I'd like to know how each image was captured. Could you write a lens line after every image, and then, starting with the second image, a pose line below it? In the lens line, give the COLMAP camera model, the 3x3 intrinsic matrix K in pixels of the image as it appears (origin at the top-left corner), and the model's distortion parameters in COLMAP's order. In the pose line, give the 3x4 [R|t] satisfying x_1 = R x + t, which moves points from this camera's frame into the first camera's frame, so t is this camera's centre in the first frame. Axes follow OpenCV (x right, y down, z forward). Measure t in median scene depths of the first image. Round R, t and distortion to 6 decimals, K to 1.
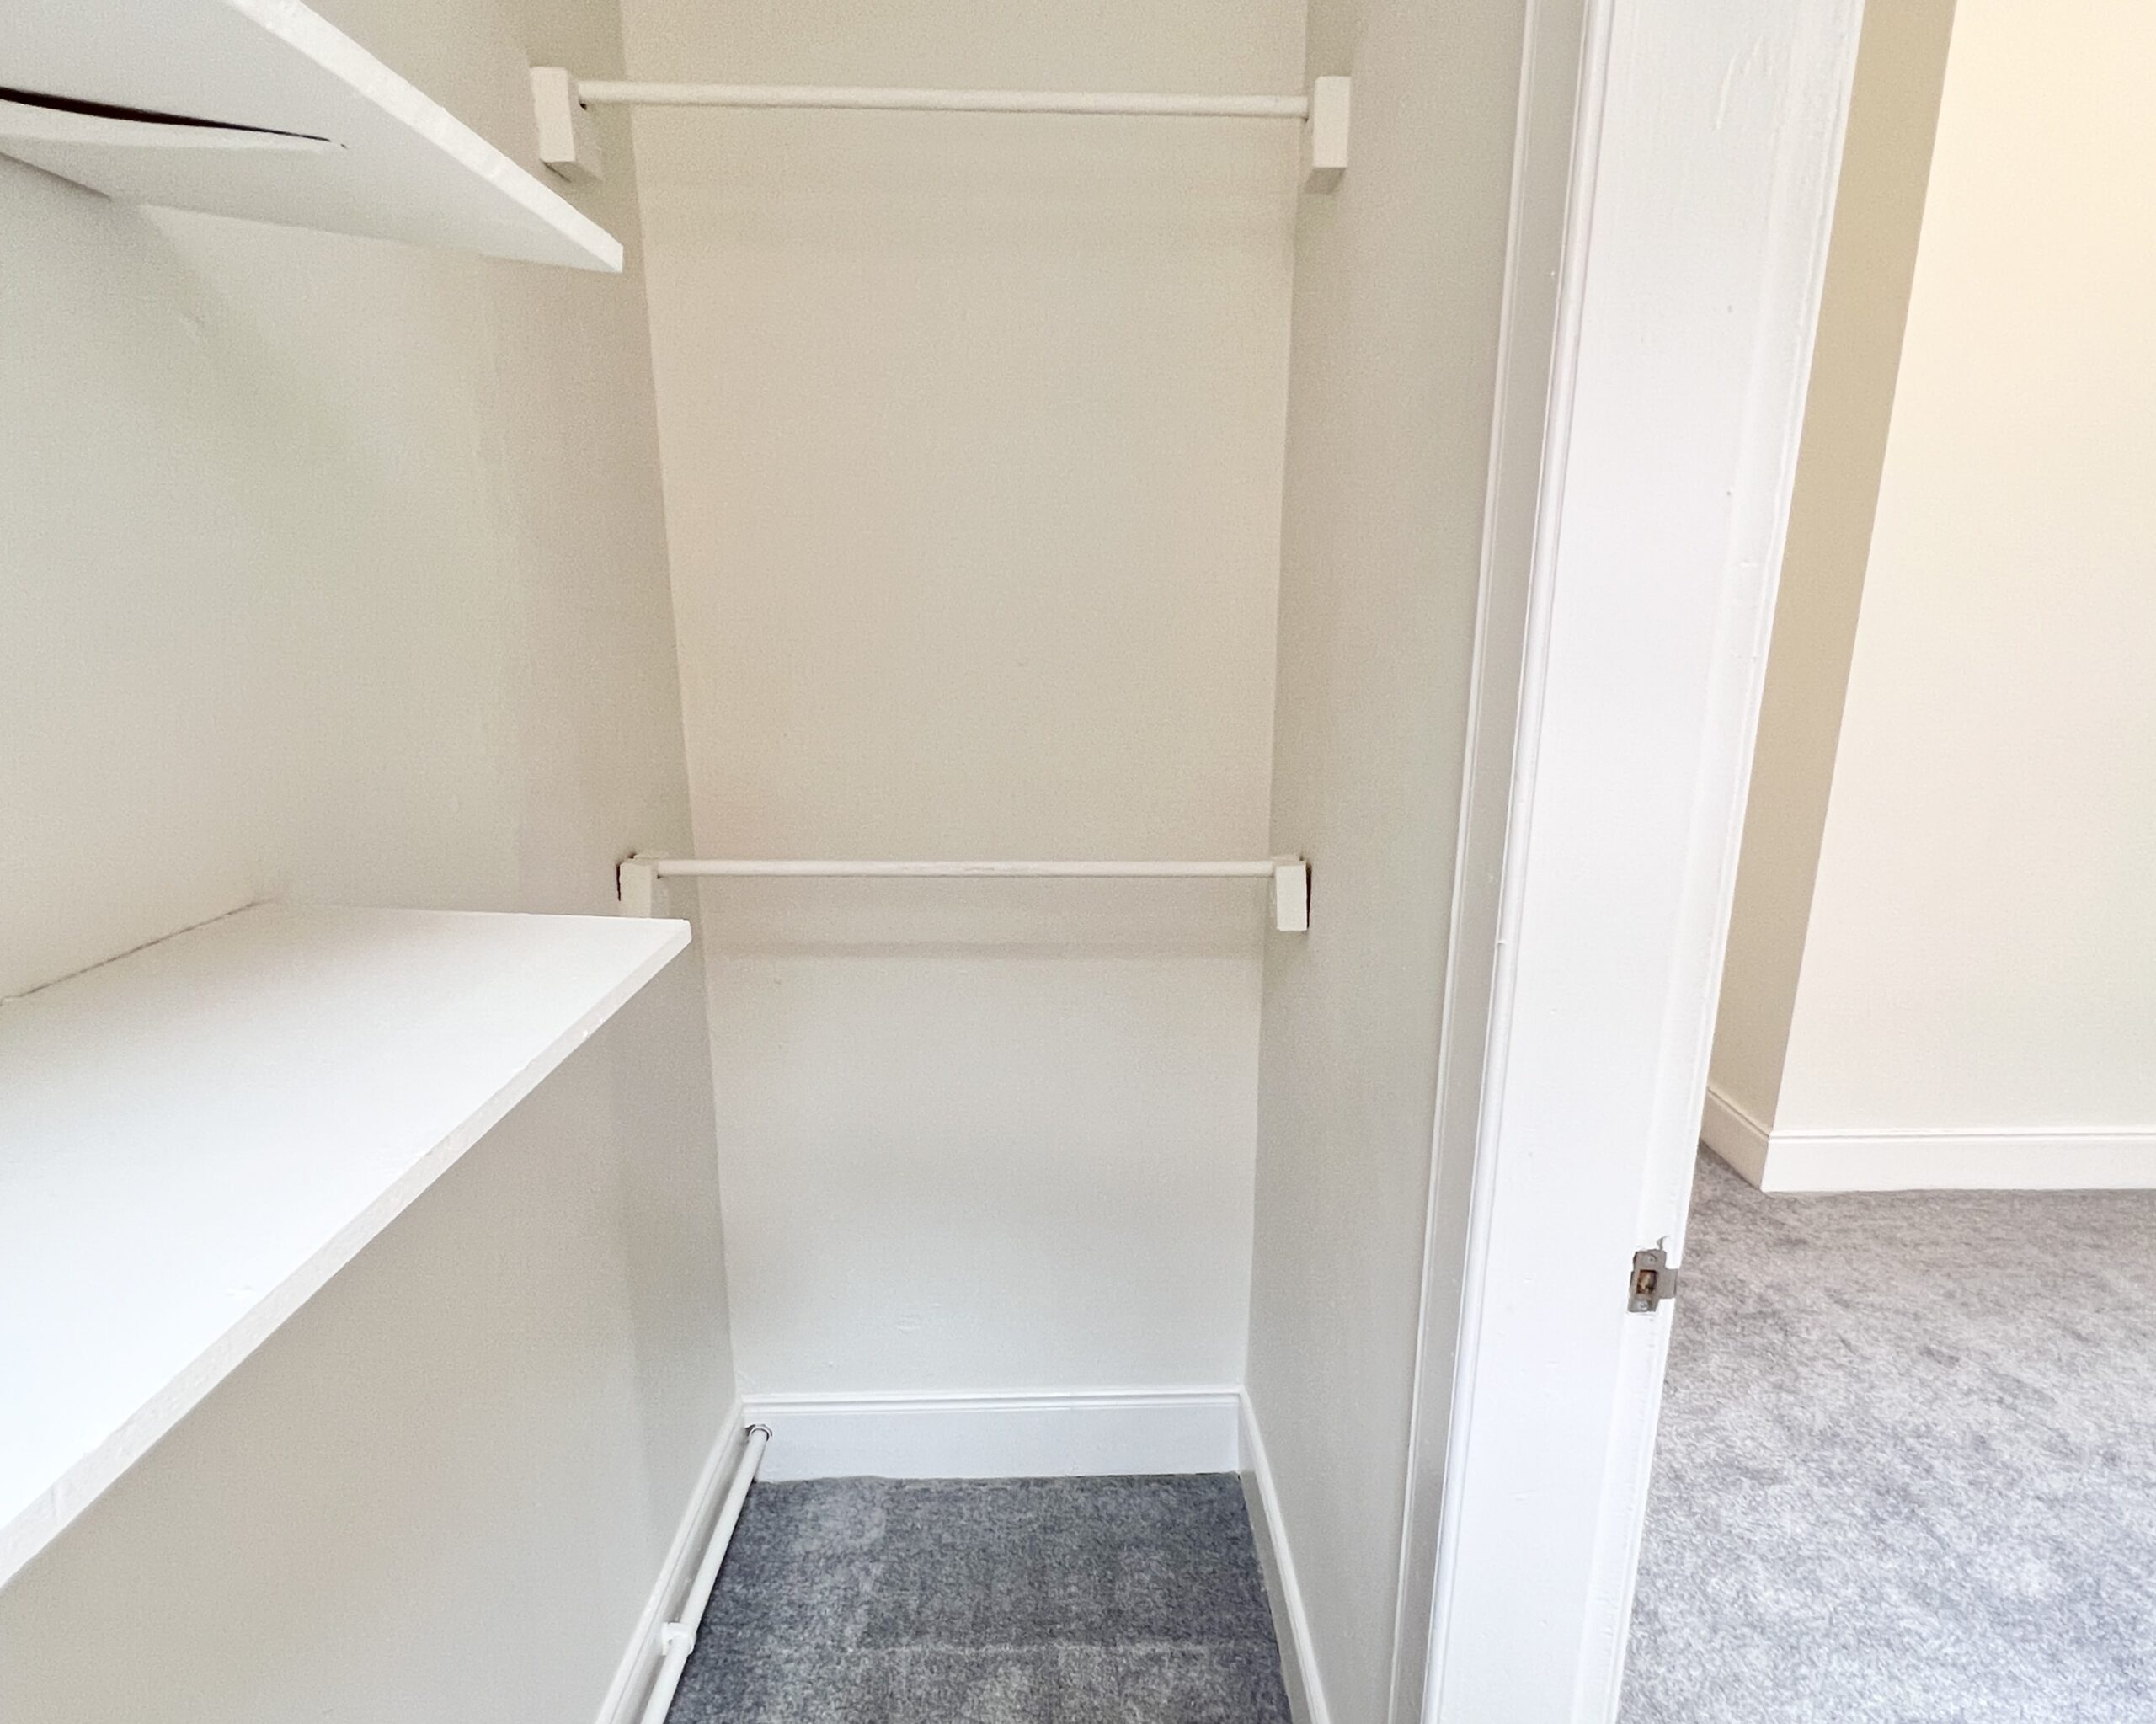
lens RADIAL K [[1310.3, 0, 1077.1], [0, 1310.3, 874.1], [0, 0, 1]] dist [0.001507, 0.000479]
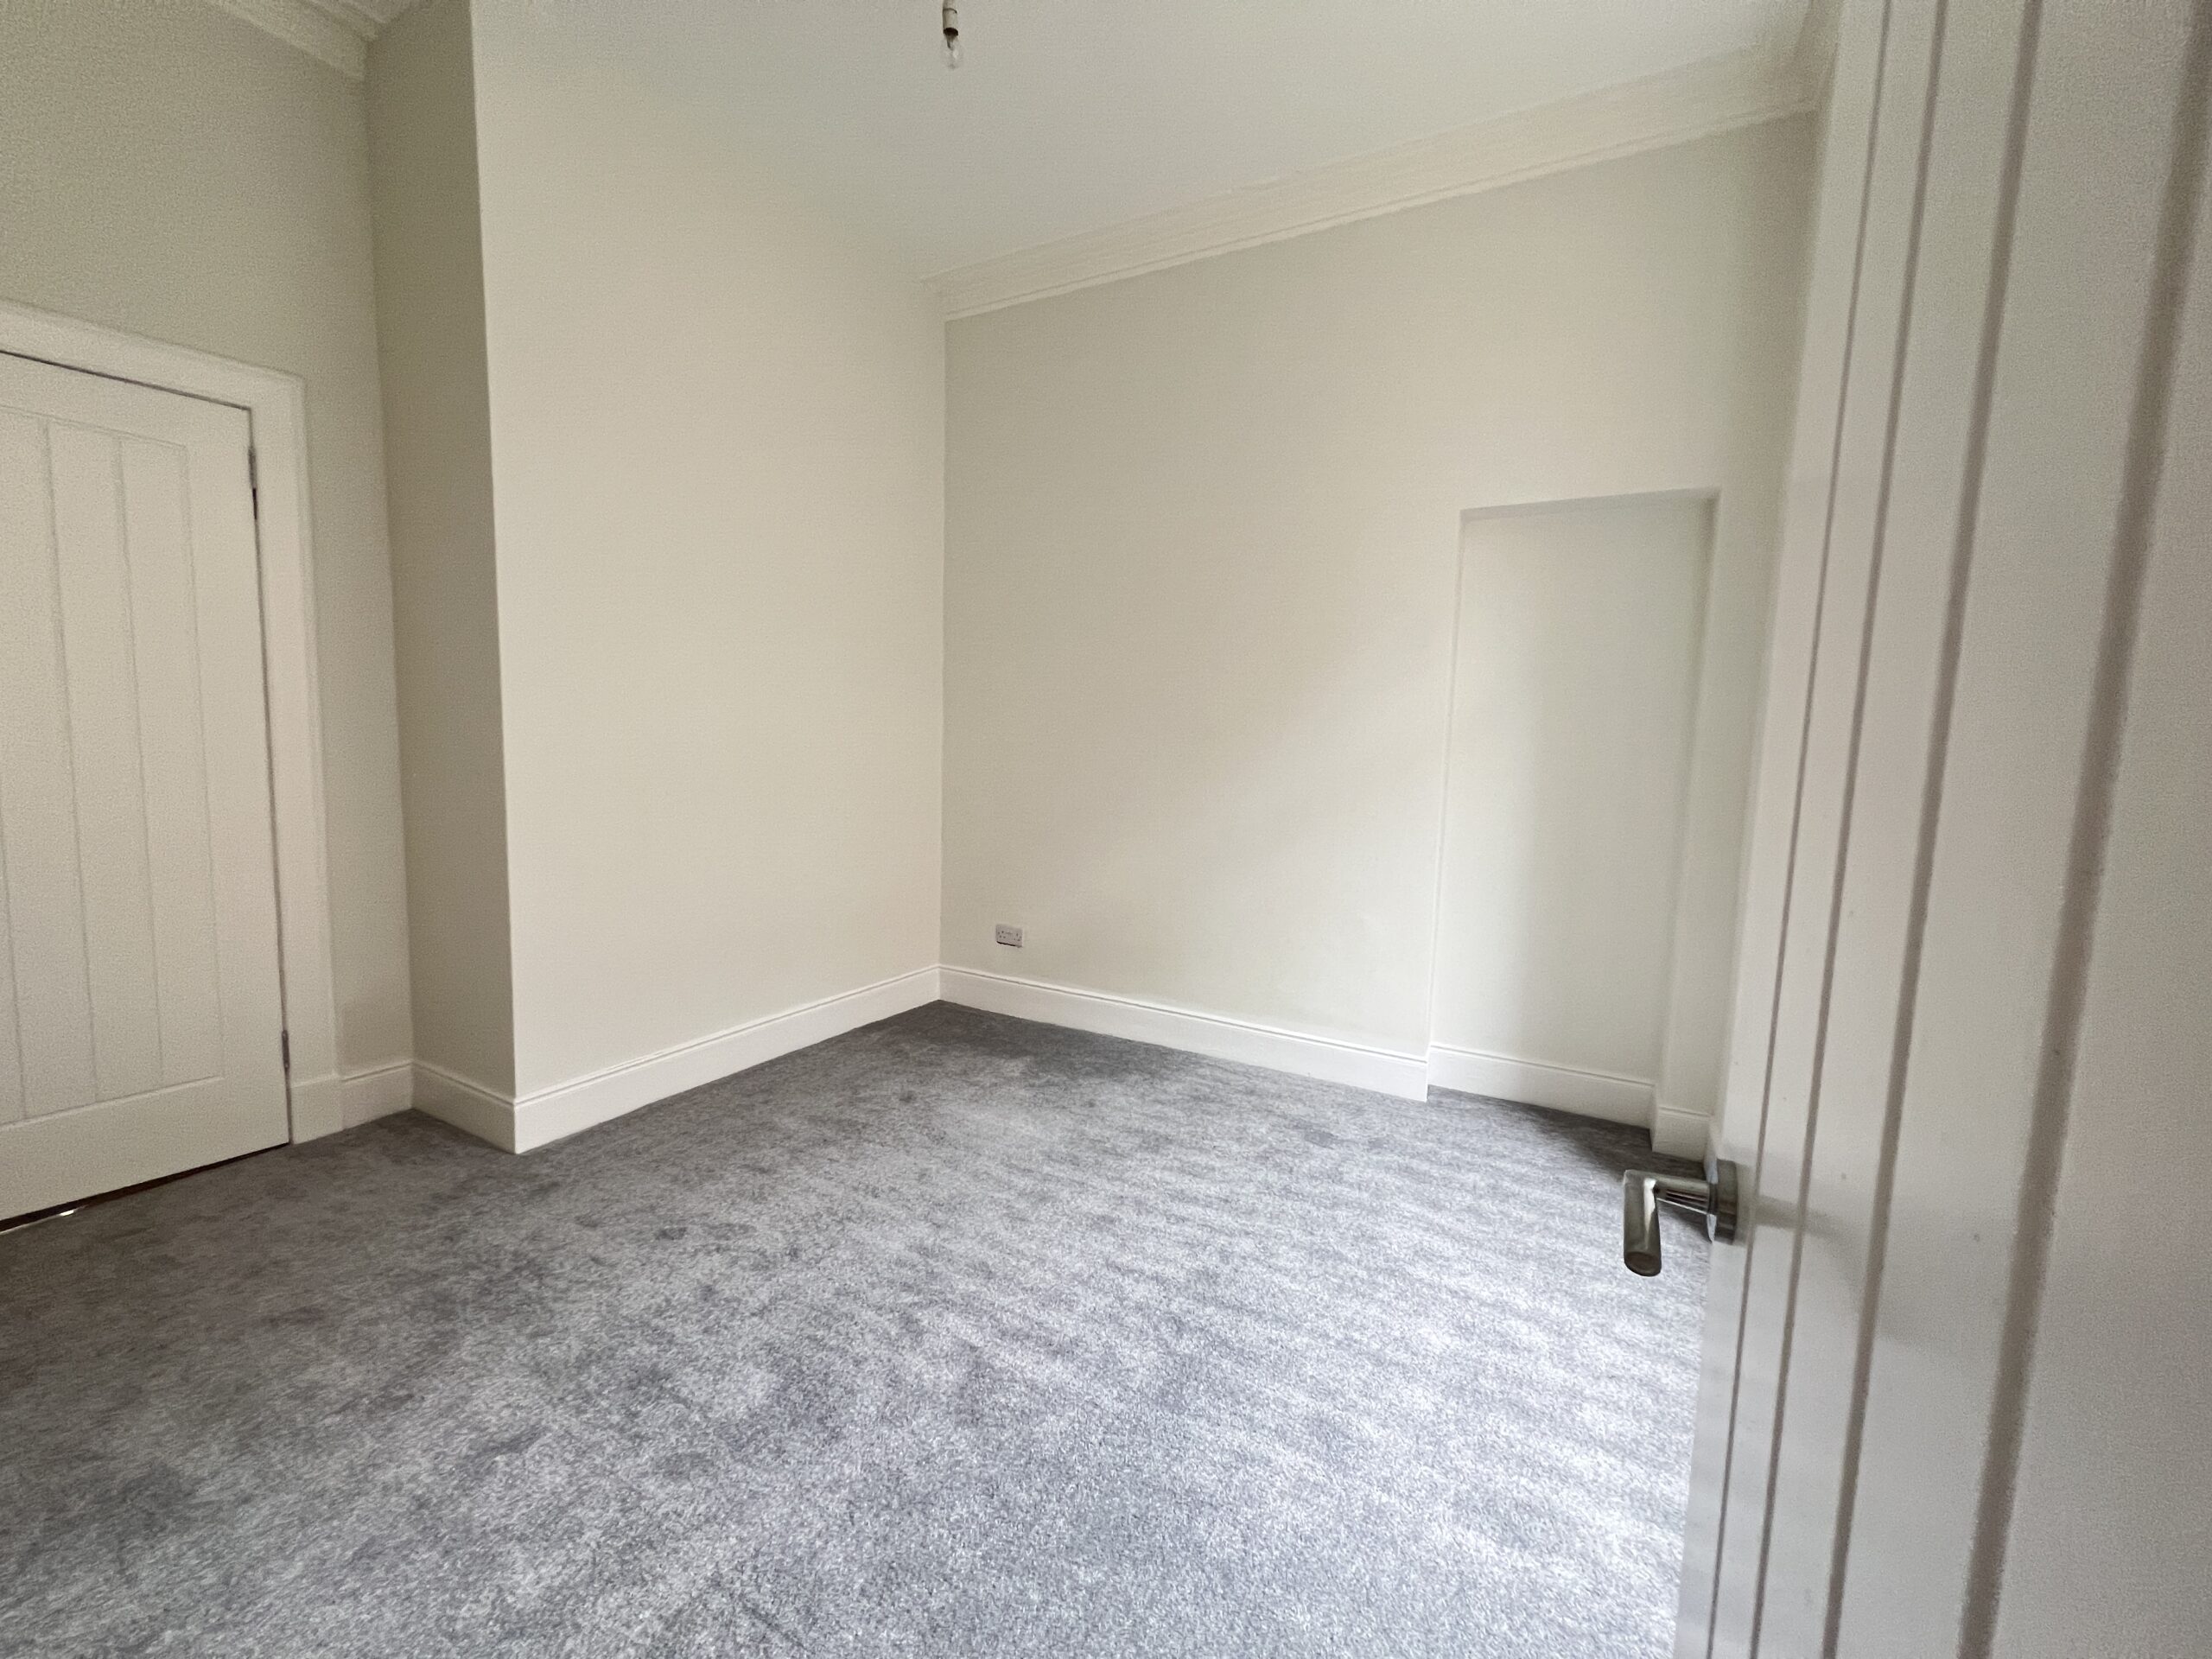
lens RADIAL K [[884.9, 0, 1104.3], [0, 884.9, 831.6], [0, 0, 1]] dist [0.000677, 0.000214]
pose [[0.490038, -0.073287, 0.868615, 0.175962], [0.155150, 0.987882, -0.004179, 0.067417], [-0.857783, 0.136813, 0.495470, 0.205784]]
